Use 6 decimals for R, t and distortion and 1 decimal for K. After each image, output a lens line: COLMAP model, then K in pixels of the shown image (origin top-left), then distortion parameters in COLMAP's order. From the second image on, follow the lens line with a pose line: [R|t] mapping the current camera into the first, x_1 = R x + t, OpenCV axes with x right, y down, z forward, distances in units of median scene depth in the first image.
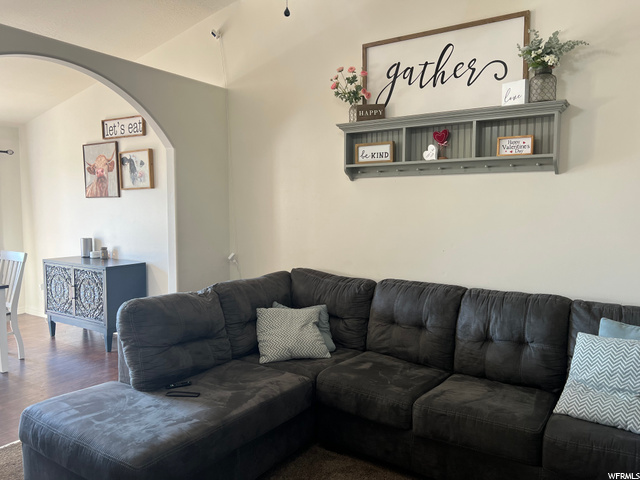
lens RADIAL K [[482.4, 0, 321.5], [0, 482.4, 236.7], [0, 0, 1]] dist [0.046805, -0.061262]
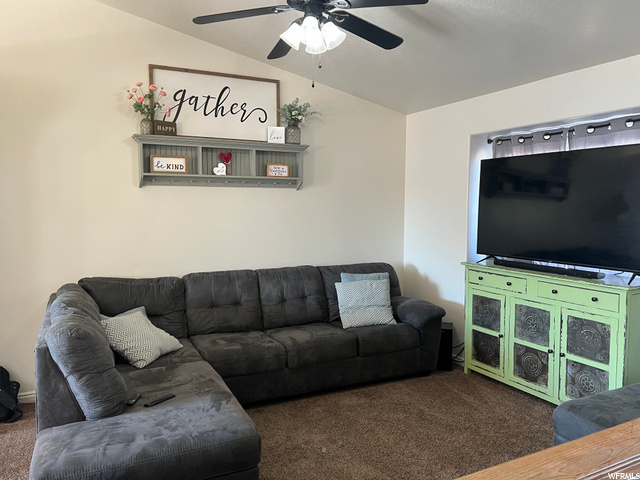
lens RADIAL K [[482.4, 0, 321.5], [0, 482.4, 236.7], [0, 0, 1]] dist [0.046805, -0.061262]
pose [[0.492087, -0.063042, 0.868261, -0.723496], [0.057437, 0.997552, 0.039877, -0.029964], [-0.868649, 0.030248, 0.494503, 0.137067]]
